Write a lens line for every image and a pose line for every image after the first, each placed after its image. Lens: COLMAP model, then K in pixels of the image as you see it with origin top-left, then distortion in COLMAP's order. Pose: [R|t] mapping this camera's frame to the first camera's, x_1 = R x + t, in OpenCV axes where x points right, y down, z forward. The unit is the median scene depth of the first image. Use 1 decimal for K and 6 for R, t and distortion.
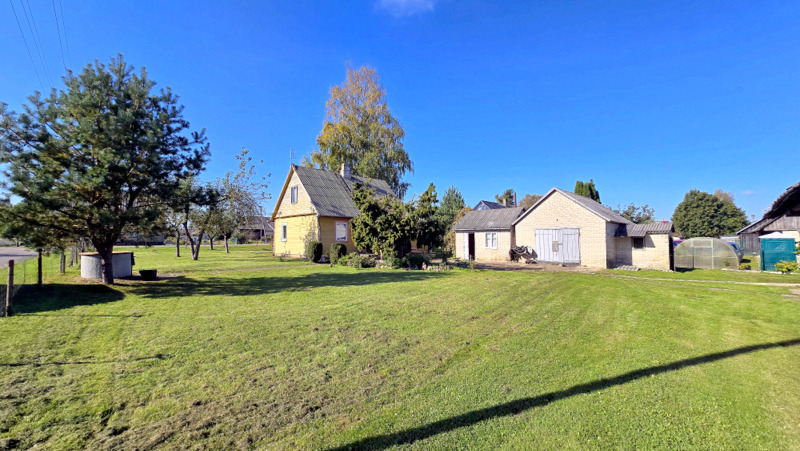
lens RADIAL K [[324.8, 0, 410.3], [0, 324.8, 232.7], [0, 0, 1]] dist [-0.003748, -0.000727]
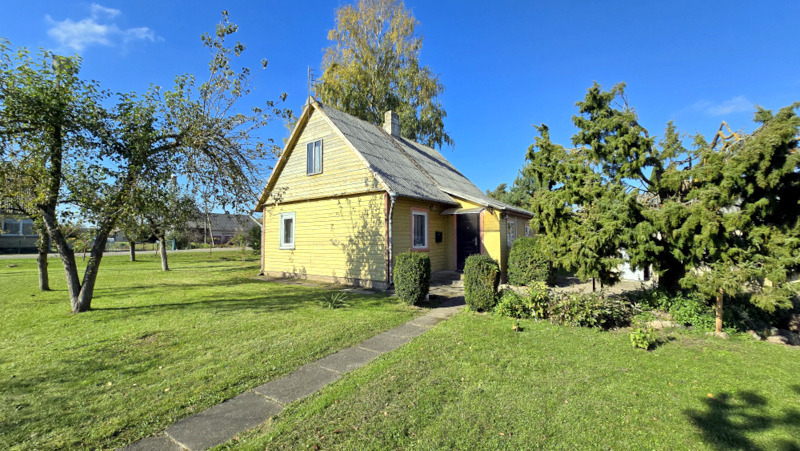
lens RADIAL K [[324.8, 0, 408.1], [0, 324.8, 232.3], [0, 0, 1]] dist [-0.003748, -0.000727]
pose [[0.987915, -0.002440, 0.154978, -0.476454], [0.002295, 0.999997, 0.001112, -0.000080], [-0.154980, -0.000743, 0.987917, 0.772898]]
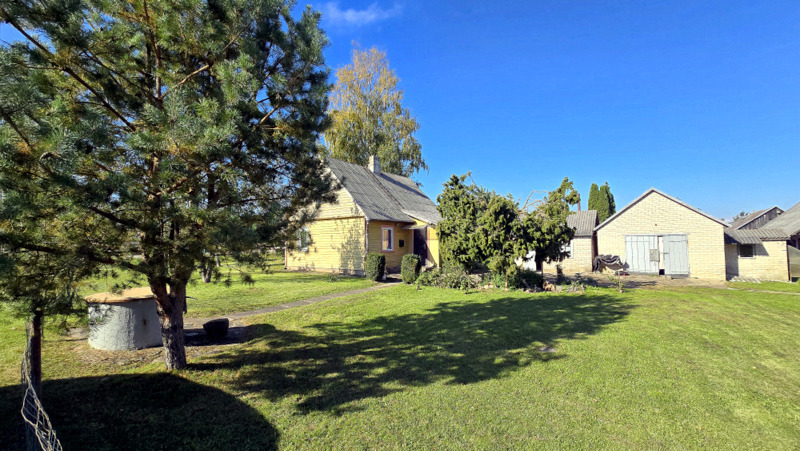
lens RADIAL K [[324.8, 0, 411.4], [0, 324.8, 228.5], [0, 0, 1]] dist [-0.003748, -0.000727]
pose [[0.987778, -0.001156, 0.155861, -0.429625], [0.004185, 0.999809, -0.019105, -0.020819], [-0.155809, 0.019523, 0.987594, 0.308910]]
